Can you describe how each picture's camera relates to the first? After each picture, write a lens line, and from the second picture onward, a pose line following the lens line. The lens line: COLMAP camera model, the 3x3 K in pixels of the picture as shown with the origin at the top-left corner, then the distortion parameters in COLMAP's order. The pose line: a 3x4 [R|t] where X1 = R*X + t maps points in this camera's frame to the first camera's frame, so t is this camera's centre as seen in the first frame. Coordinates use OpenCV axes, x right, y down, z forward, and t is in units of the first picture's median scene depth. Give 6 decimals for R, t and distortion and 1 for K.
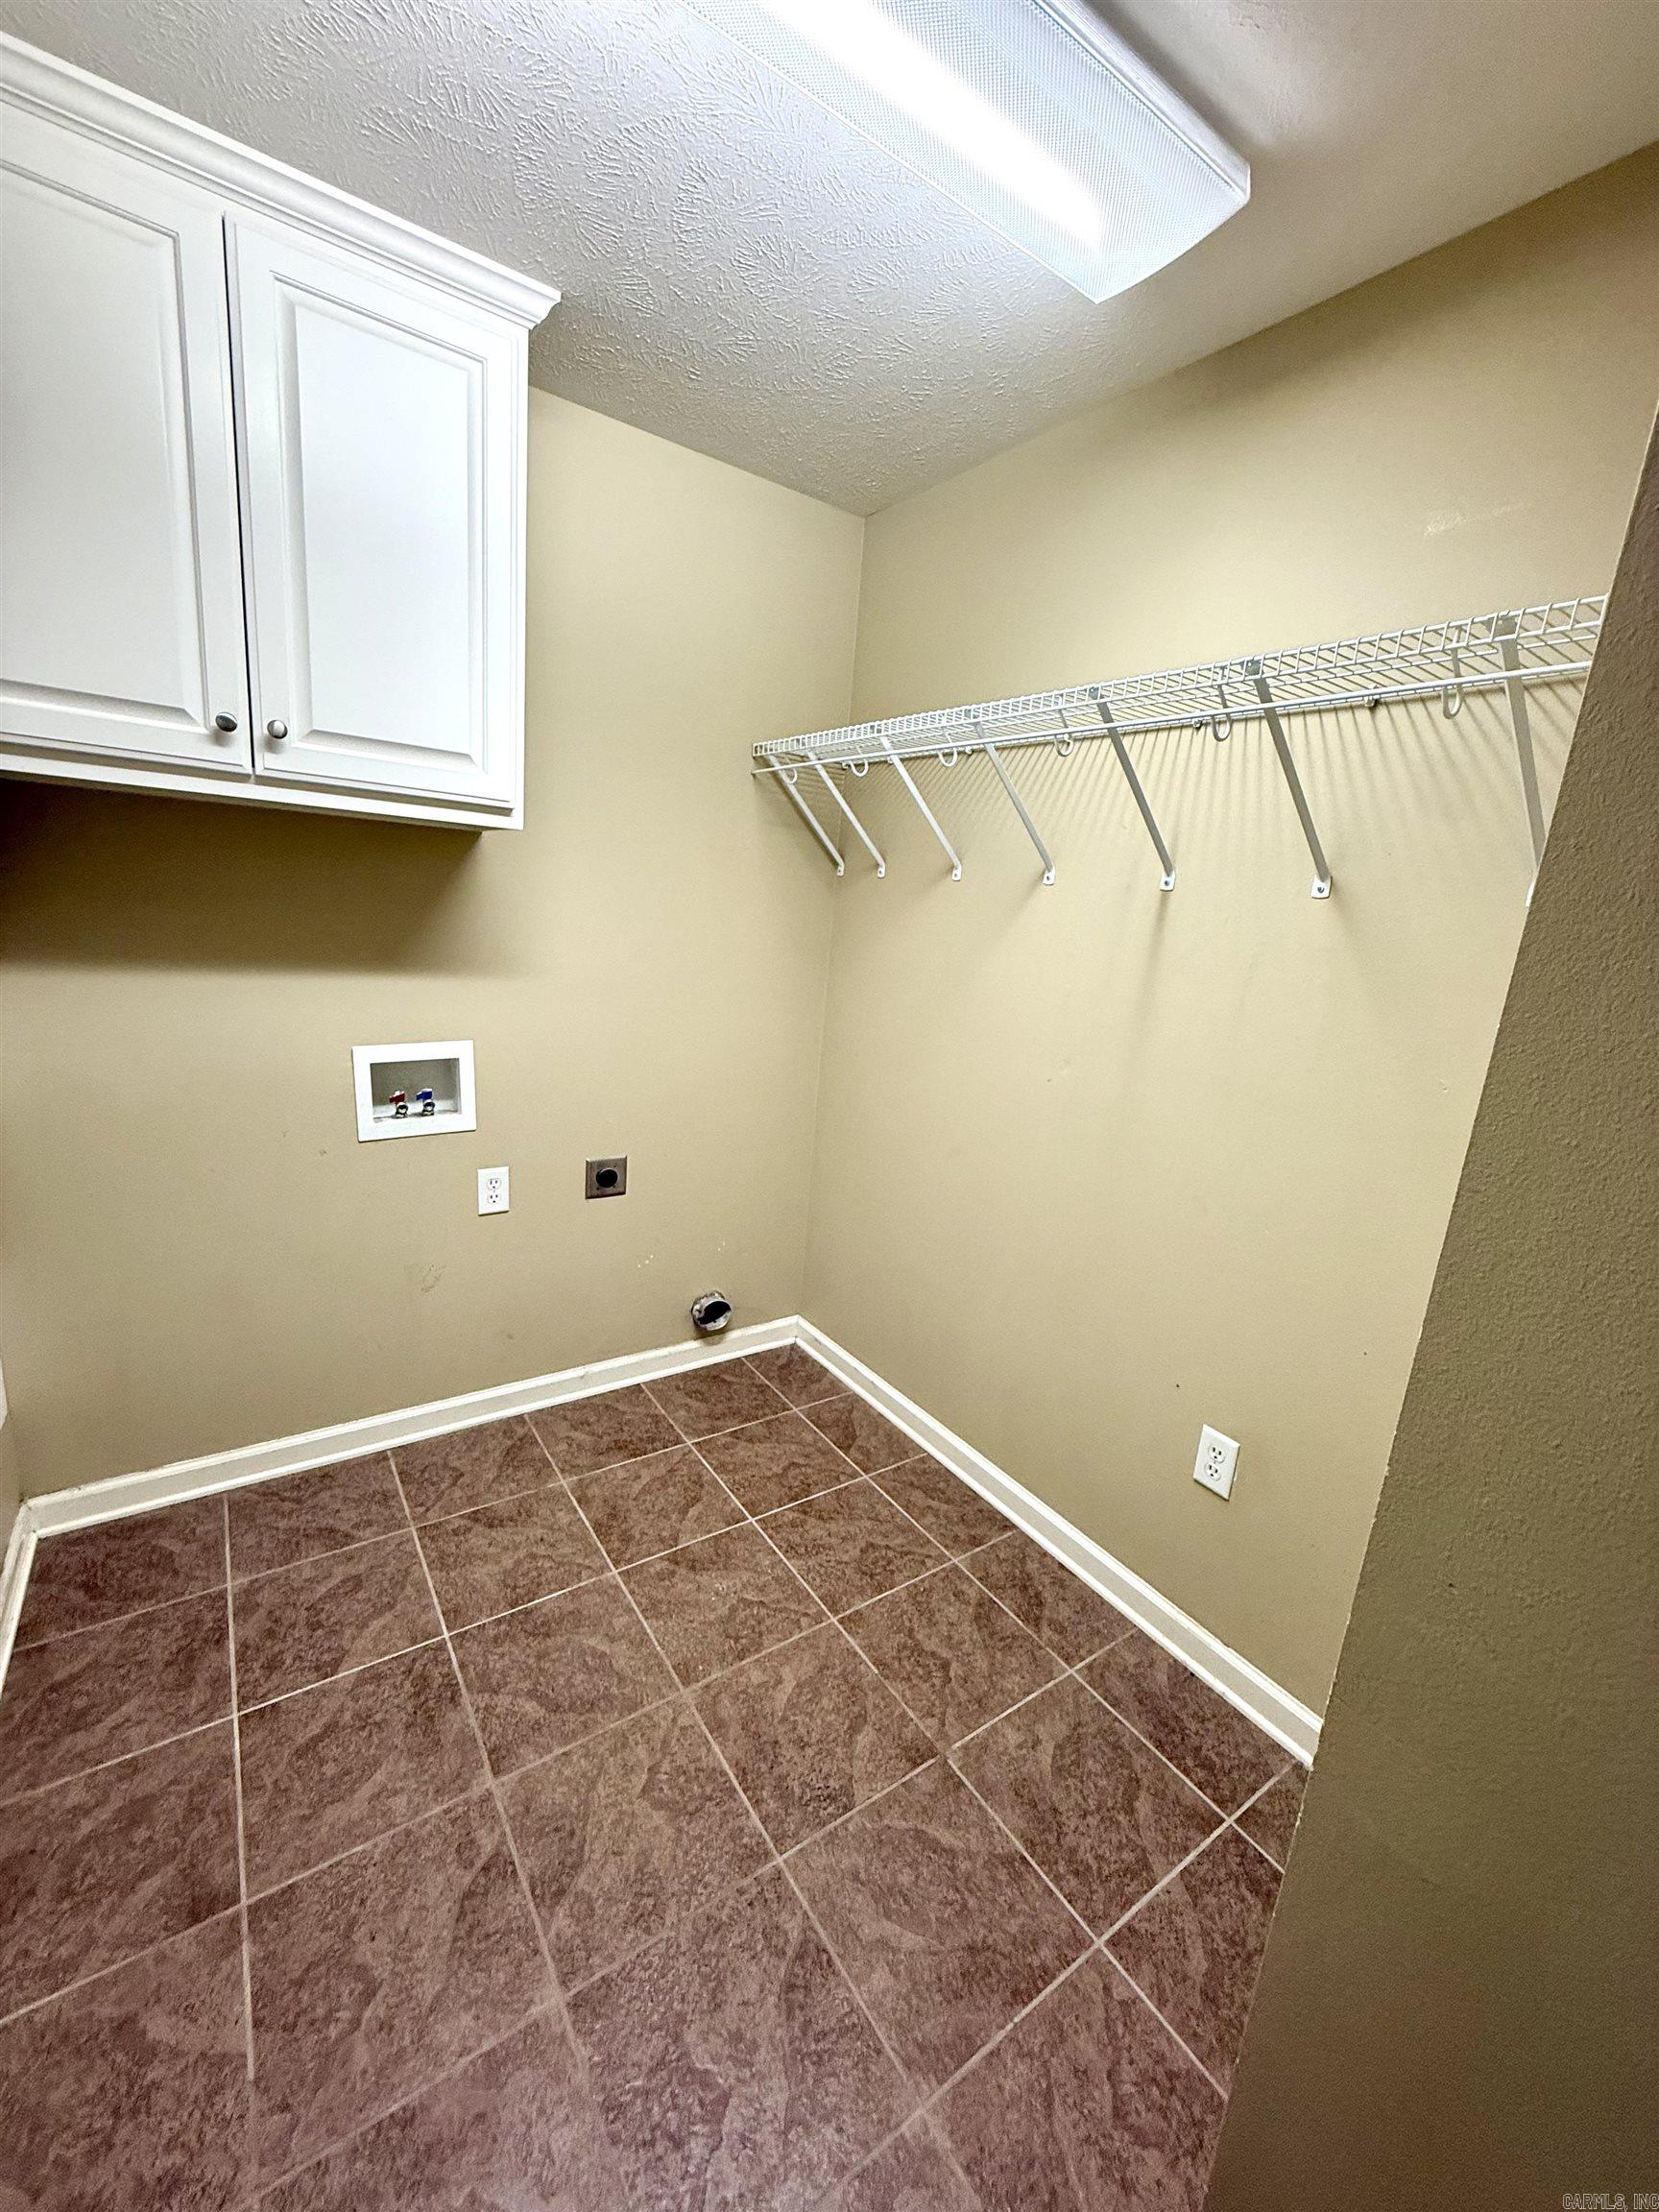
lens RADIAL K [[880.2, 0, 827.8], [0, 880.2, 1103.1], [0, 0, 1]] dist [-0.002785, 0.000992]
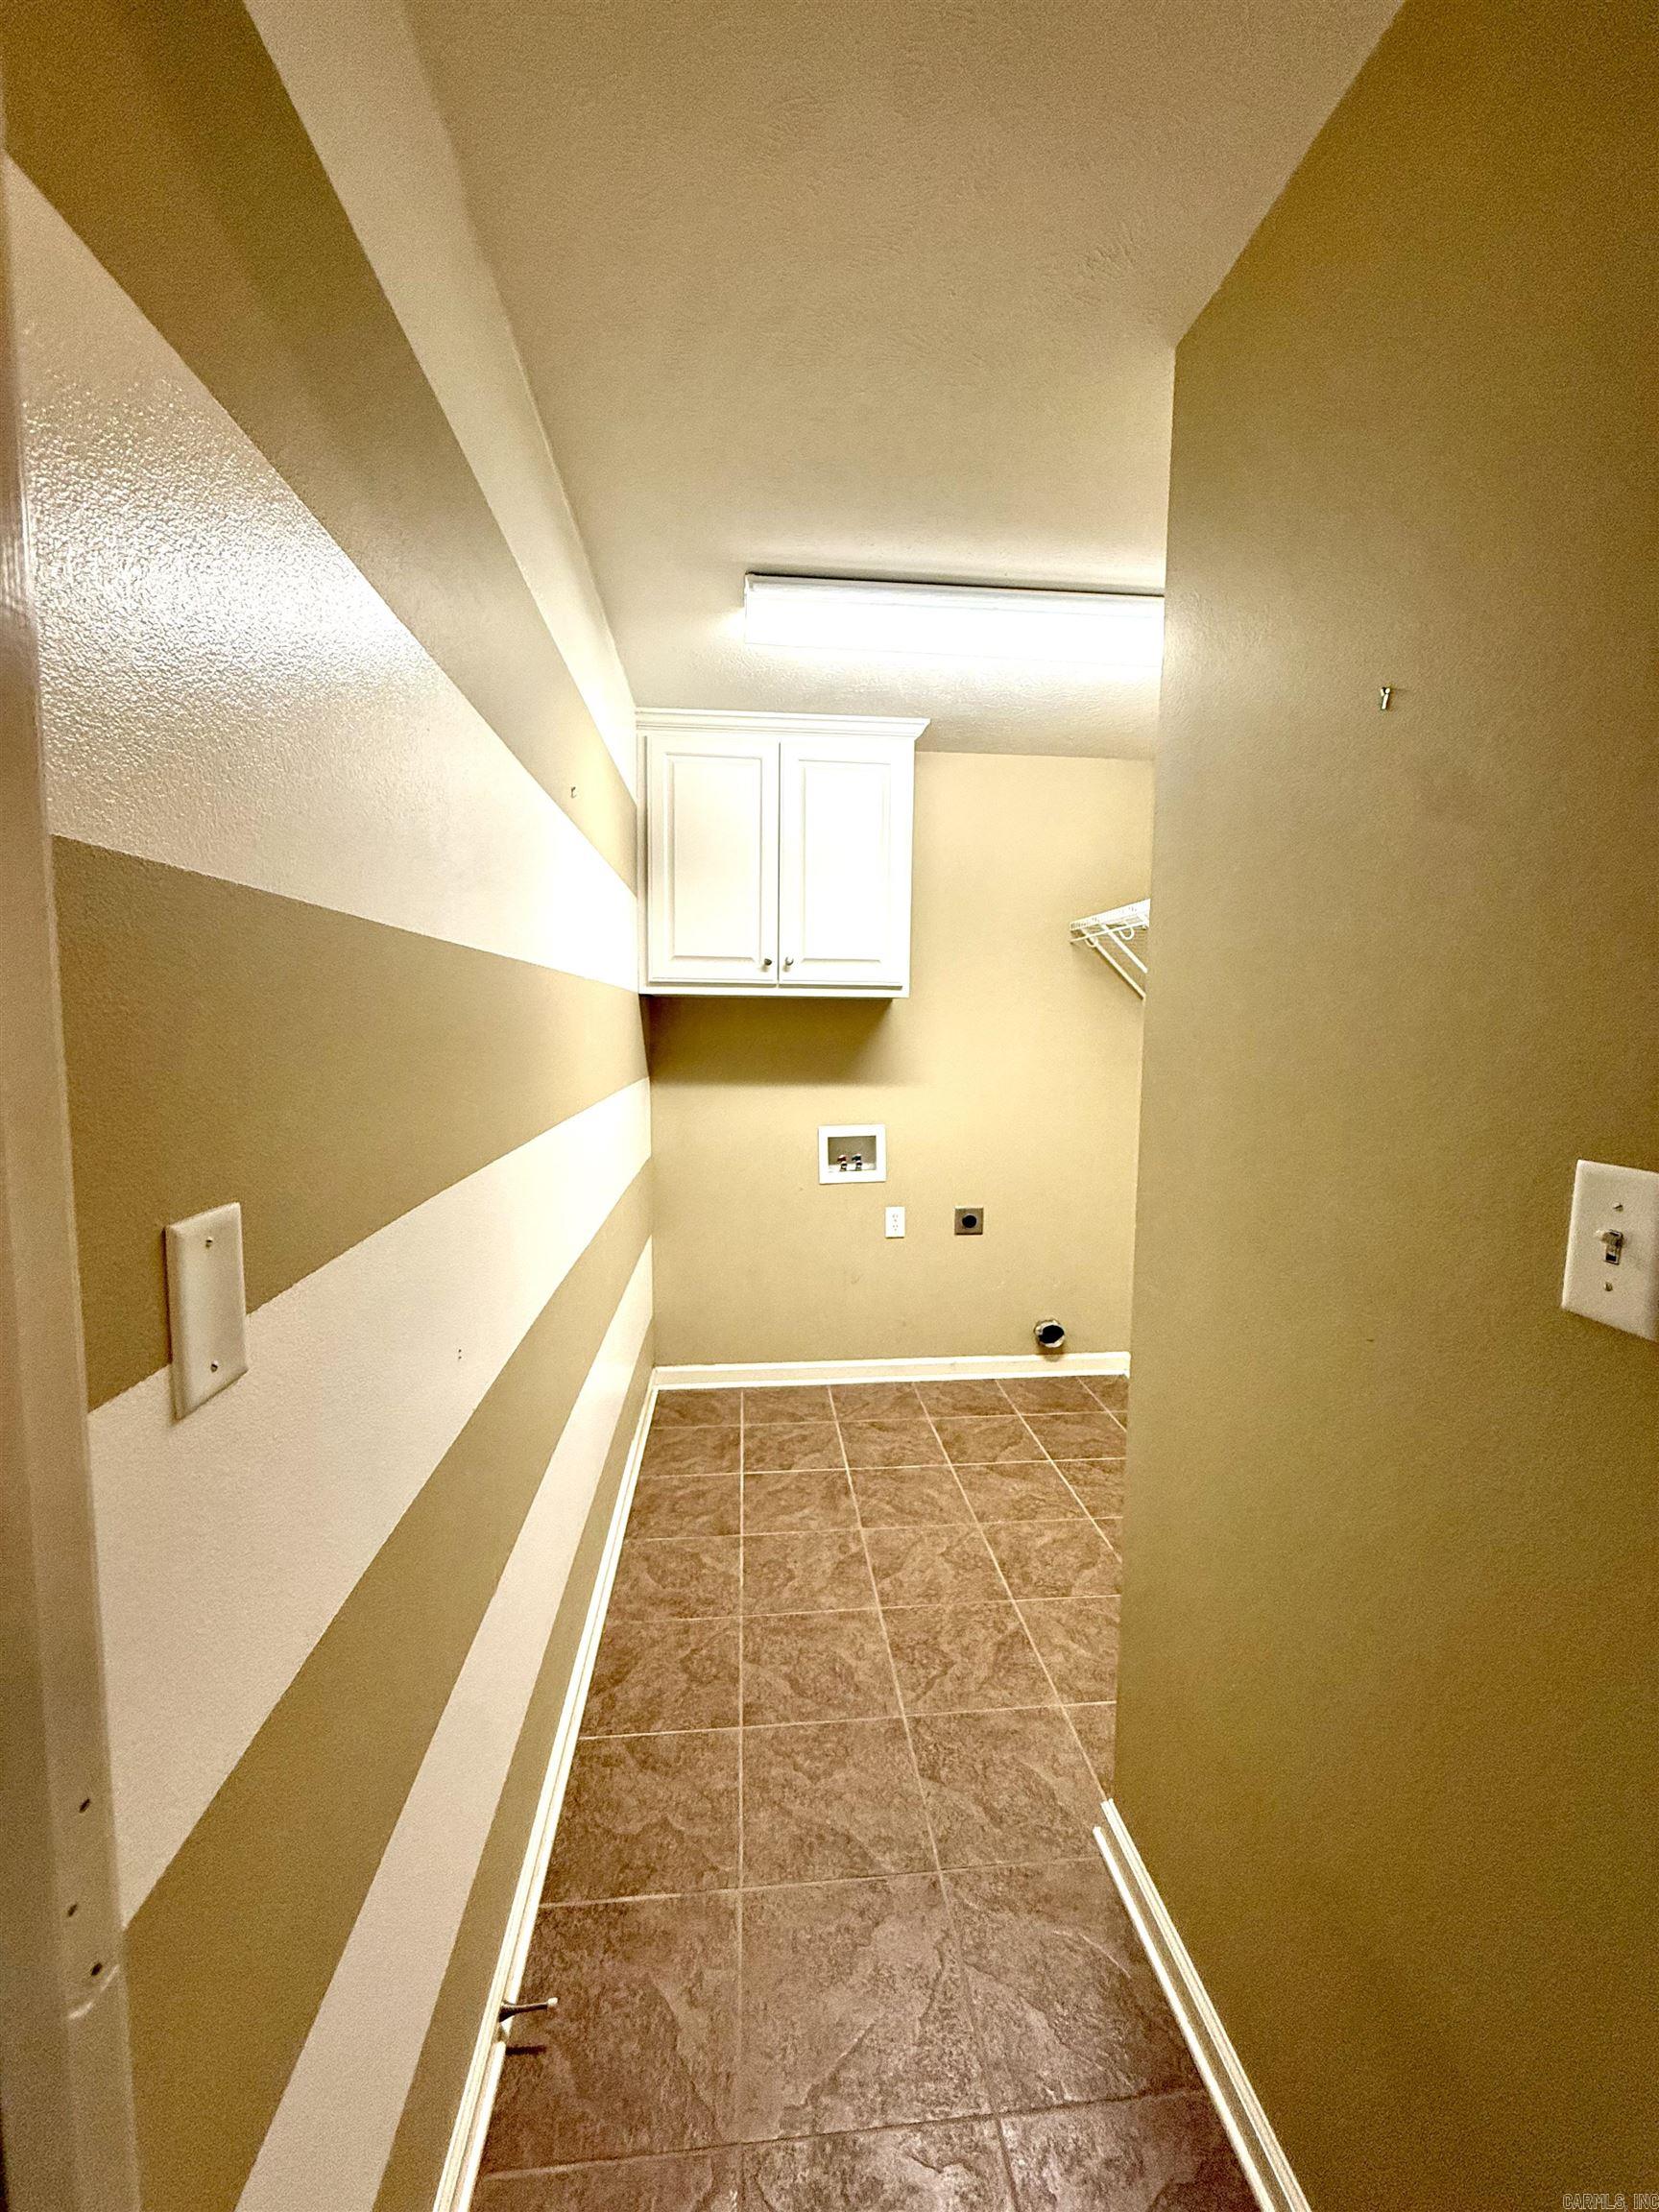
lens RADIAL K [[880.2, 0, 829.2], [0, 880.2, 1107.9], [0, 0, 1]] dist [-0.002785, 0.000992]
pose [[0.870825, -0.028287, -0.490778, 0.349611], [-0.046712, 0.989064, -0.139892, 0.149428], [0.489368, 0.144747, 0.859981, -0.516235]]
